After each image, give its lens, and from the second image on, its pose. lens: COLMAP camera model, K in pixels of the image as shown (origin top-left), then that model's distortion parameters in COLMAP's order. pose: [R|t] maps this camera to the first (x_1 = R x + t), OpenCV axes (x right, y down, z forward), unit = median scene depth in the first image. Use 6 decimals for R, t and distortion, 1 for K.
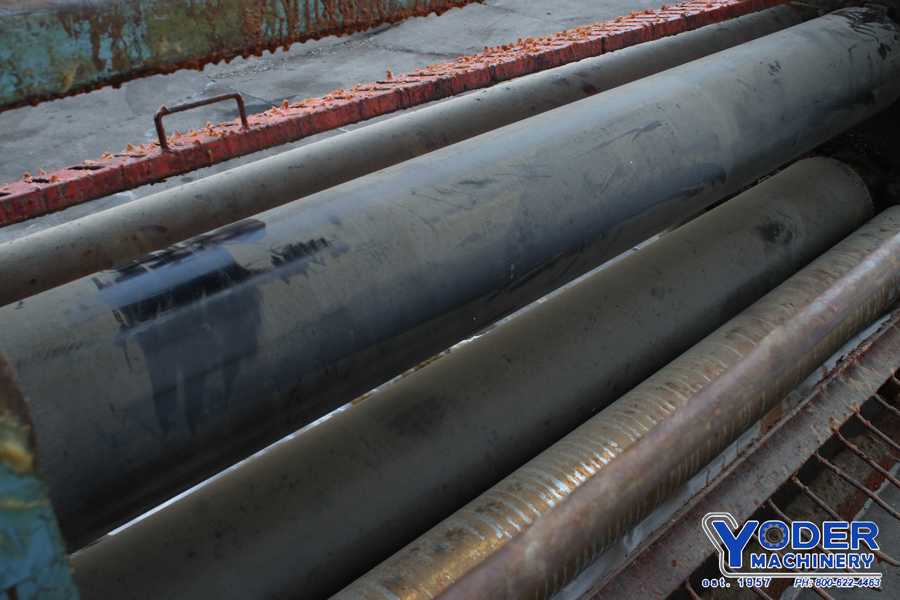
lens RADIAL K [[951.0, 0, 450.0], [0, 951.0, 300.0], [0, 0, 1]] dist [-0.113566, 0.174332]
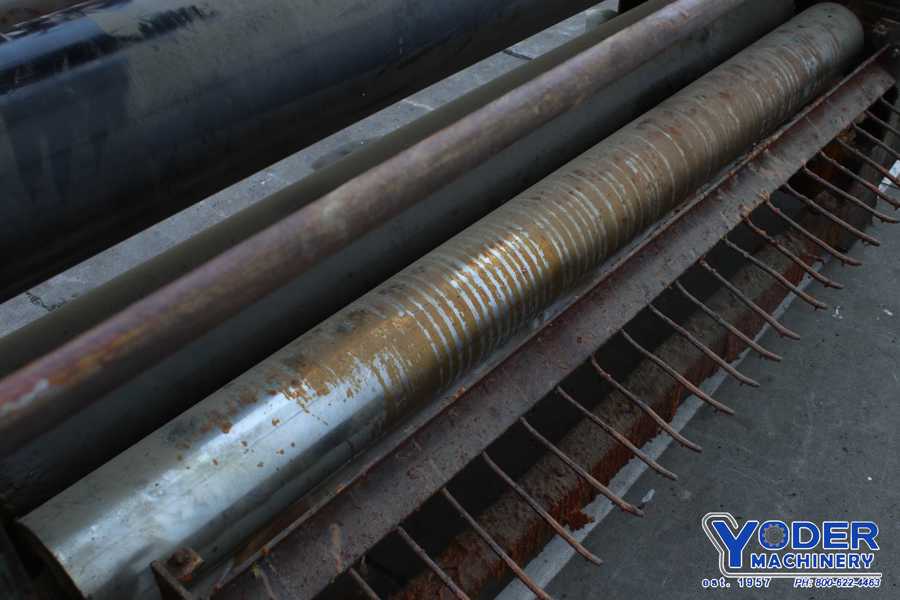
lens RADIAL K [[937.7, 0, 450.0], [0, 937.7, 300.0], [0, 0, 1]] dist [-0.123559, 0.172372]
pose [[0.998348, -0.044248, 0.036660, 0.061821], [0.038357, 0.988215, 0.148186, 0.079654], [-0.042785, -0.146535, 0.988280, 0.009822]]
